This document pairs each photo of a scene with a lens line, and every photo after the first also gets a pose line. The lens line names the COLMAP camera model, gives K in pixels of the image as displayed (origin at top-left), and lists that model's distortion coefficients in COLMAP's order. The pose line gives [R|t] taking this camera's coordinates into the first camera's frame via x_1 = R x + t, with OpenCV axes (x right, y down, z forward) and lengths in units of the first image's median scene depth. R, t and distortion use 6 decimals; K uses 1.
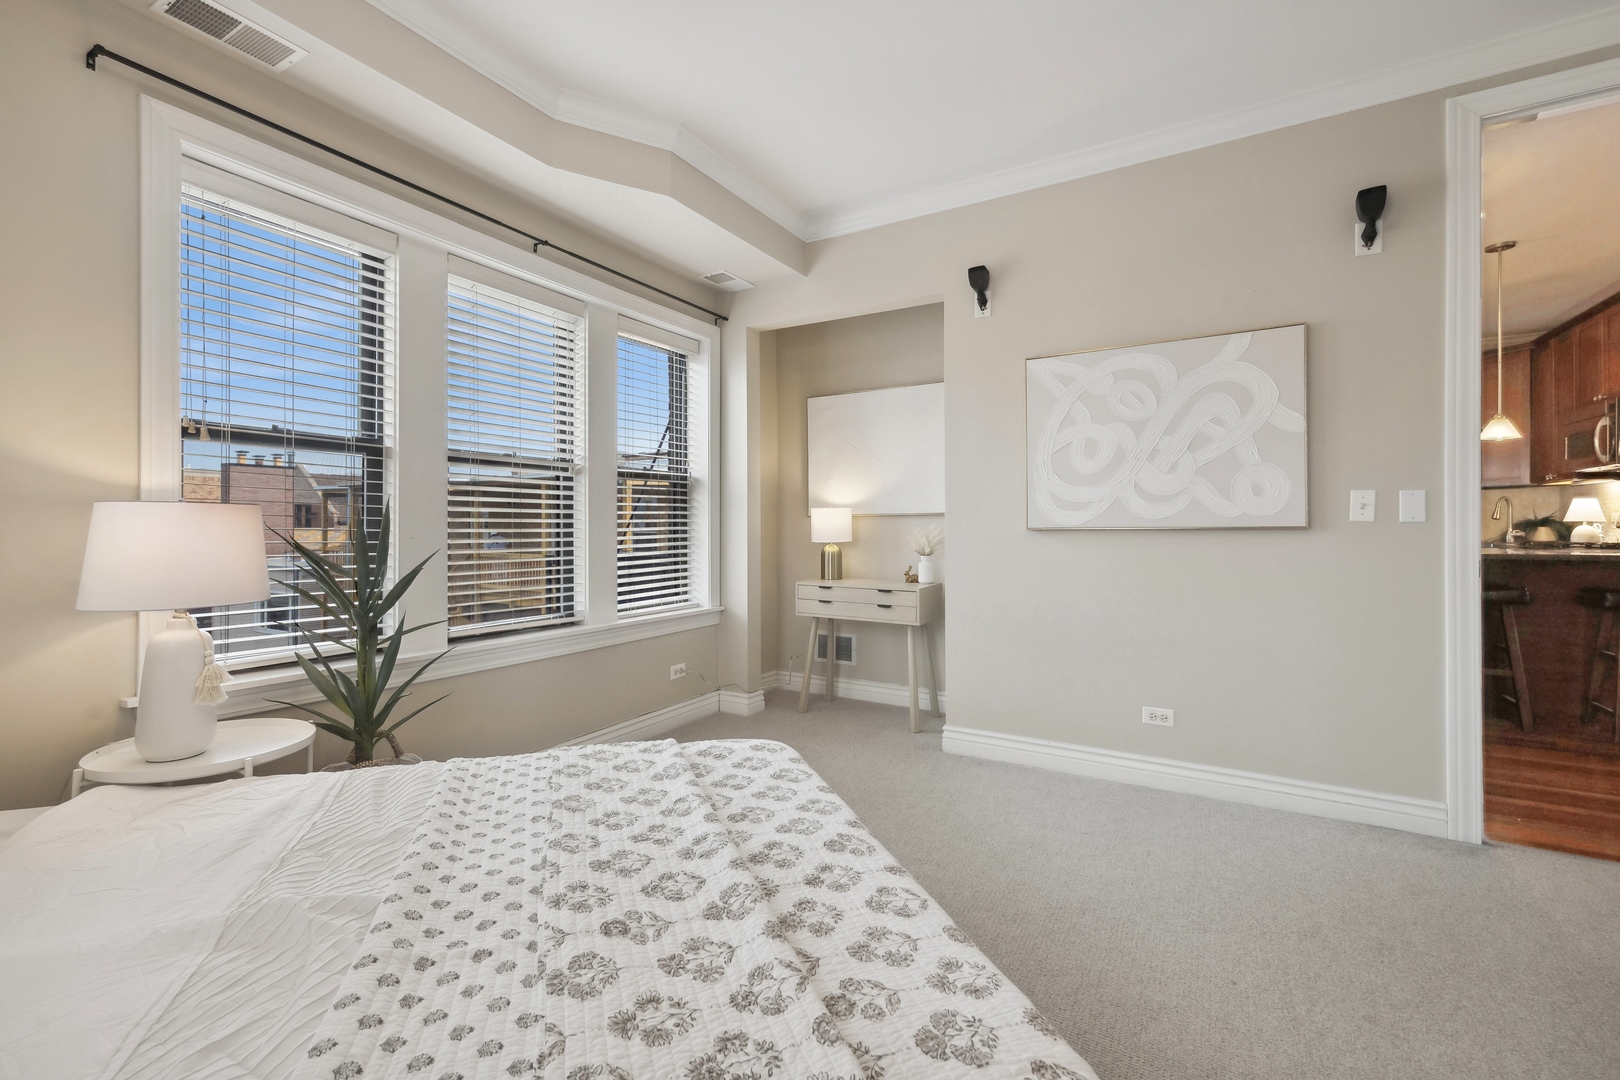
lens RADIAL K [[669.7, 0, 813.2], [0, 669.7, 527.1], [0, 0, 1]] dist [0.010381, -0.000241]
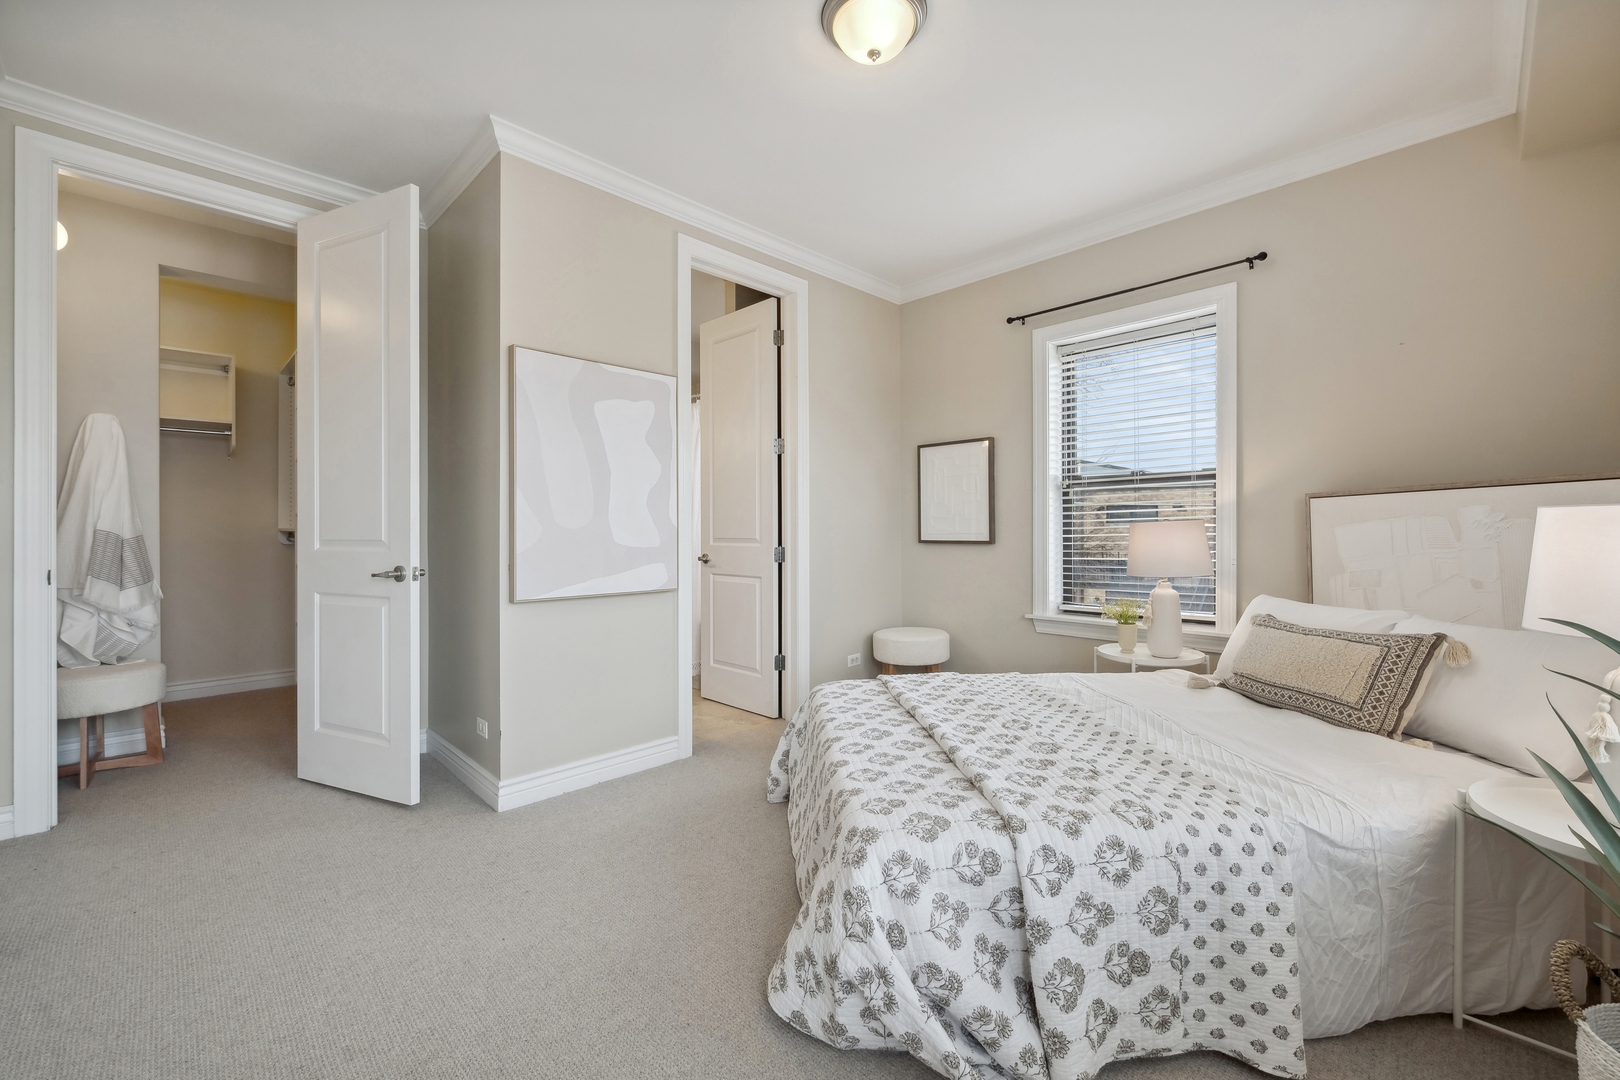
lens RADIAL K [[652.6, 0, 810.9], [0, 652.6, 535.2], [0, 0, 1]] dist [0.000140, 0.000829]
pose [[-0.966328, -0.001221, 0.257311, -0.226438], [0.000597, 0.999975, 0.006988, -0.004619], [-0.257313, 0.006906, -0.966304, 2.183721]]
